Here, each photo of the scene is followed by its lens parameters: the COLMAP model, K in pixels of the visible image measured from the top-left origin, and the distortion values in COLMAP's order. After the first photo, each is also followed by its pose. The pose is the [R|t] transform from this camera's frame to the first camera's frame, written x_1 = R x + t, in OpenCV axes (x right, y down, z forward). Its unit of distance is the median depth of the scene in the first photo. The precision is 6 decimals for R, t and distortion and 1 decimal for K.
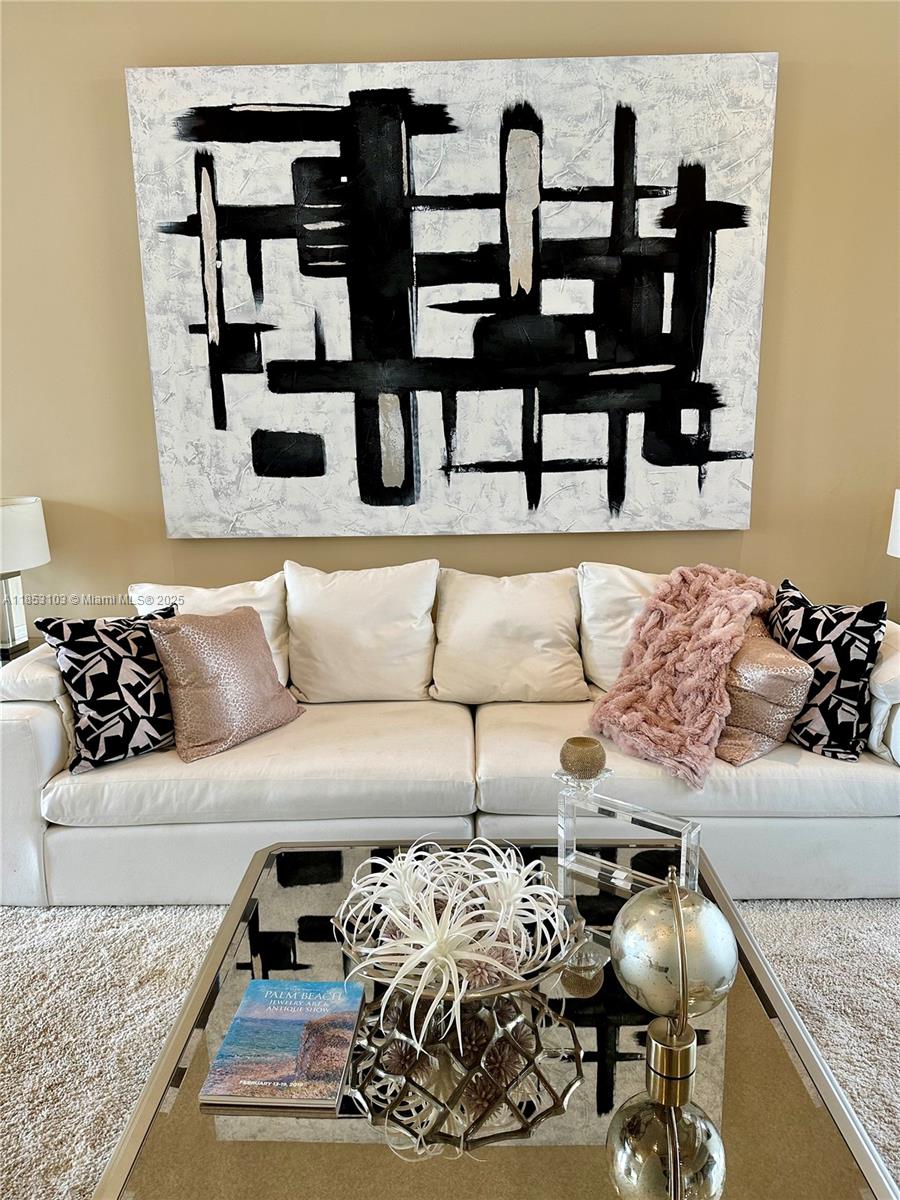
lens RADIAL K [[831.8, 0, 450.0], [0, 831.8, 600.0], [0, 0, 1]] dist [0.070975, -0.093294]
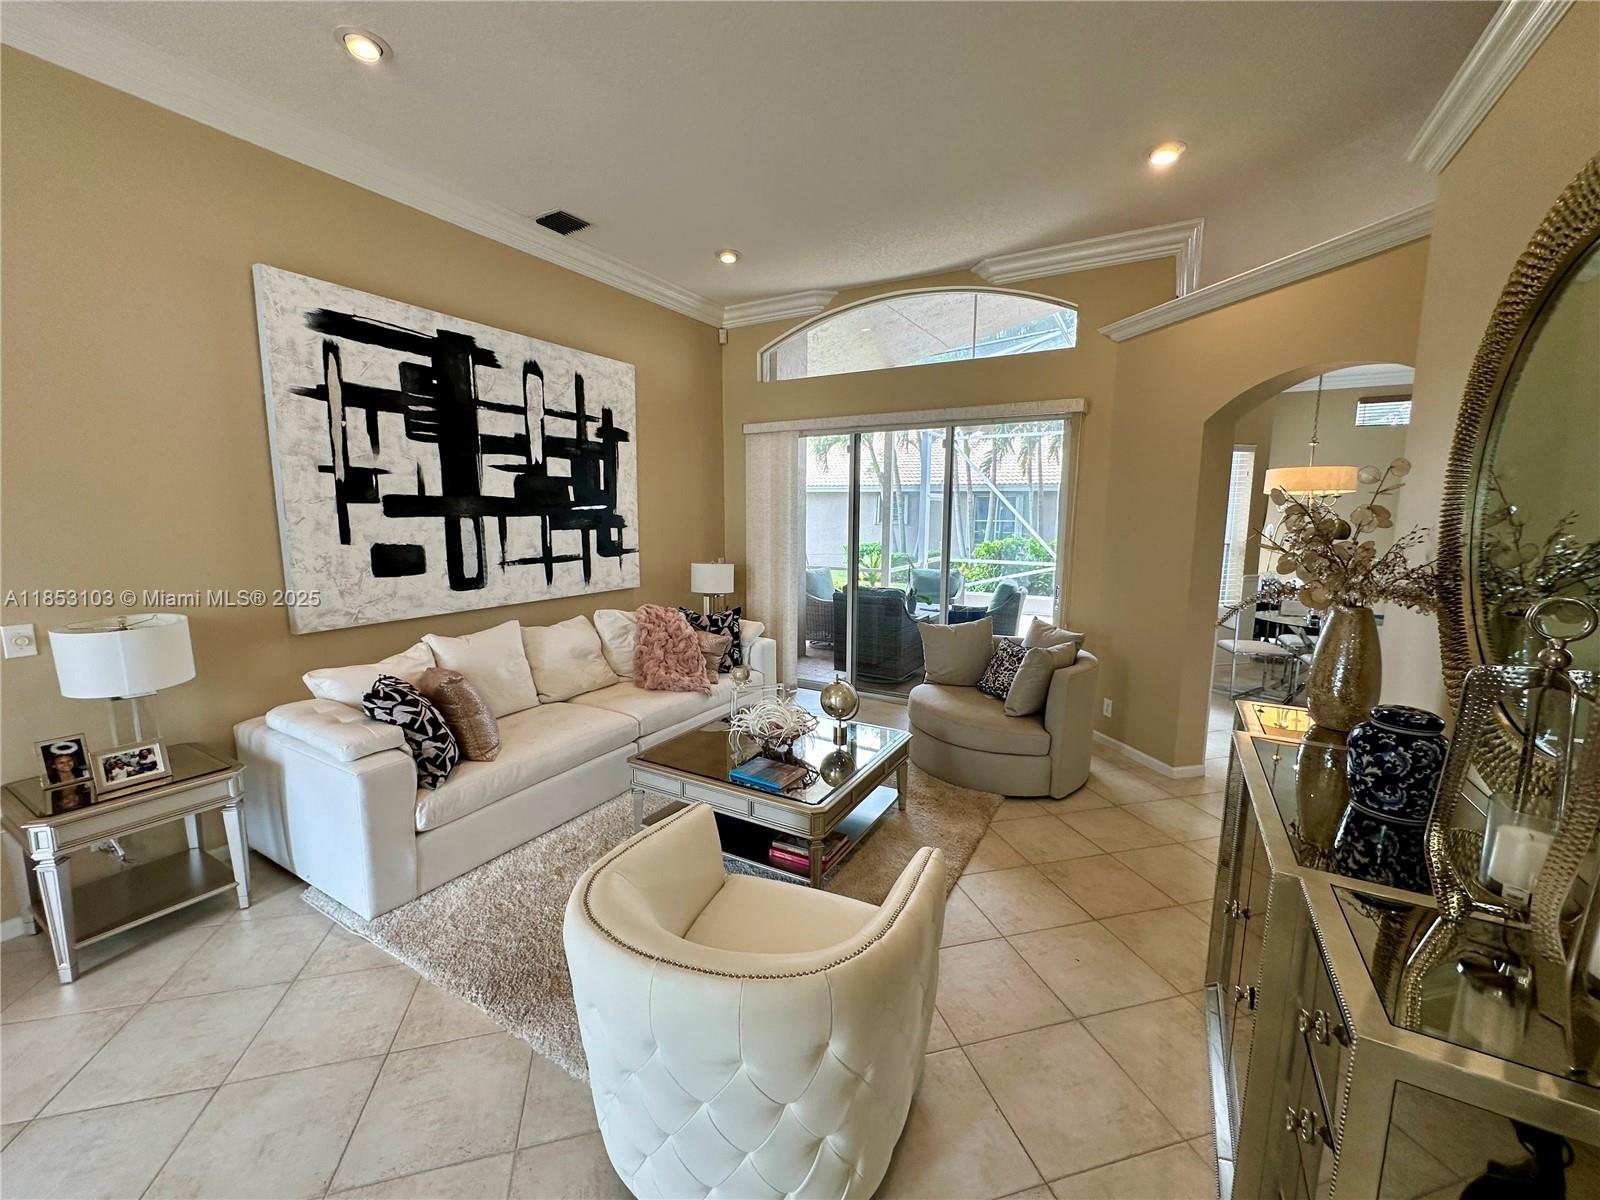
lens RADIAL K [[636.7, 0, 800.0], [0, 636.7, 600.0], [0, 0, 1]] dist [0.000357, 0.000117]
pose [[0.493968, -0.101617, 0.863521, -0.819423], [0.161152, 0.986640, 0.023920, -0.028991], [-0.854415, 0.127343, 0.503745, -0.095908]]
